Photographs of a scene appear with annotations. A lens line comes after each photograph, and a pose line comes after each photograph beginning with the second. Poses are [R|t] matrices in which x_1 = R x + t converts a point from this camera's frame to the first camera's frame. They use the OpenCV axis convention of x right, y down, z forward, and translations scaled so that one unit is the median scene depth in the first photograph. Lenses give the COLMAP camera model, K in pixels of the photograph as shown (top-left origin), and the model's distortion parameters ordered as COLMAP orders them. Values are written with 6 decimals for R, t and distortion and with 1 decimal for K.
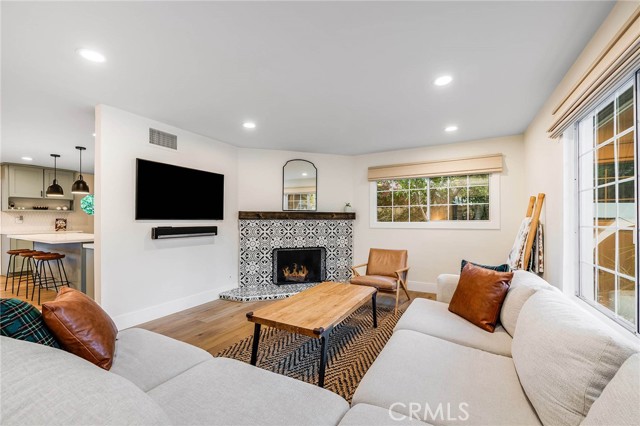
lens RADIAL K [[262.4, 0, 321.2], [0, 262.4, 219.0], [0, 0, 1]] dist [-0.002566, -0.001353]
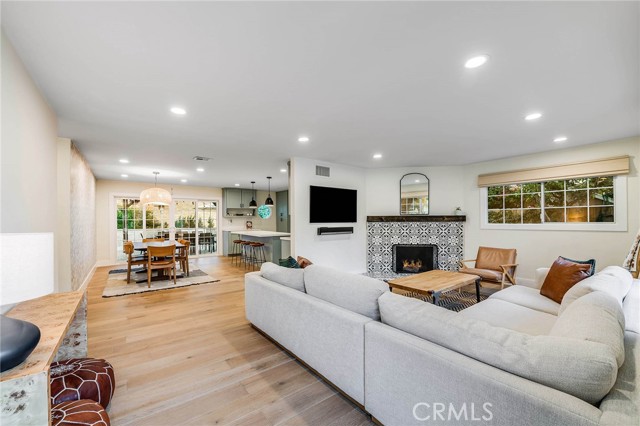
lens RADIAL K [[254.8, 0, 322.7], [0, 254.8, 218.5], [0, 0, 1]] dist [-0.013942, -0.000169]
pose [[0.915626, -0.007918, -0.401953, 0.004444], [0.007052, 0.999969, -0.003633, -0.012639], [0.401969, 0.000491, 0.915653, -0.291181]]
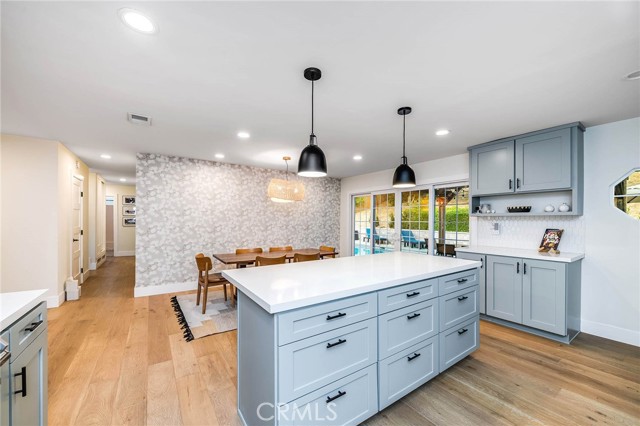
lens RADIAL K [[254.8, 0, 323.5], [0, 254.8, 223.2], [0, 0, 1]] dist [-0.013942, -0.000169]
pose [[-0.460770, -0.005623, -0.887502, -0.538116], [-0.004832, 0.999981, -0.003827, -0.010479], [0.887506, 0.002525, -0.460789, 1.221351]]
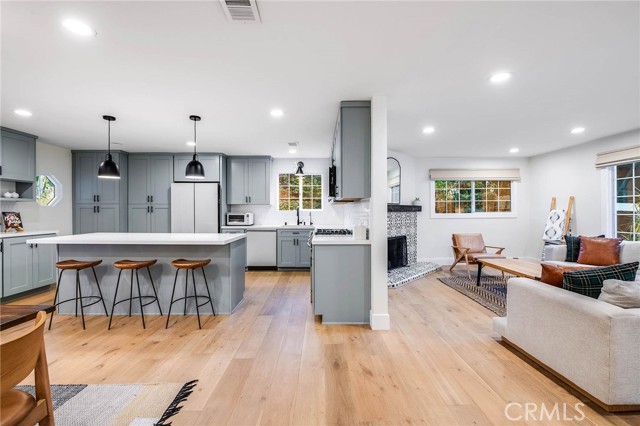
lens RADIAL K [[275.9, 0, 322.3], [0, 275.9, 212.8], [0, 0, 1]] dist [-0.008089, -0.001231]
pose [[0.874390, -0.006468, 0.485181, -0.978448], [0.000990, 0.999933, 0.011548, -0.007546], [-0.485223, -0.009617, 0.874338, 0.129733]]
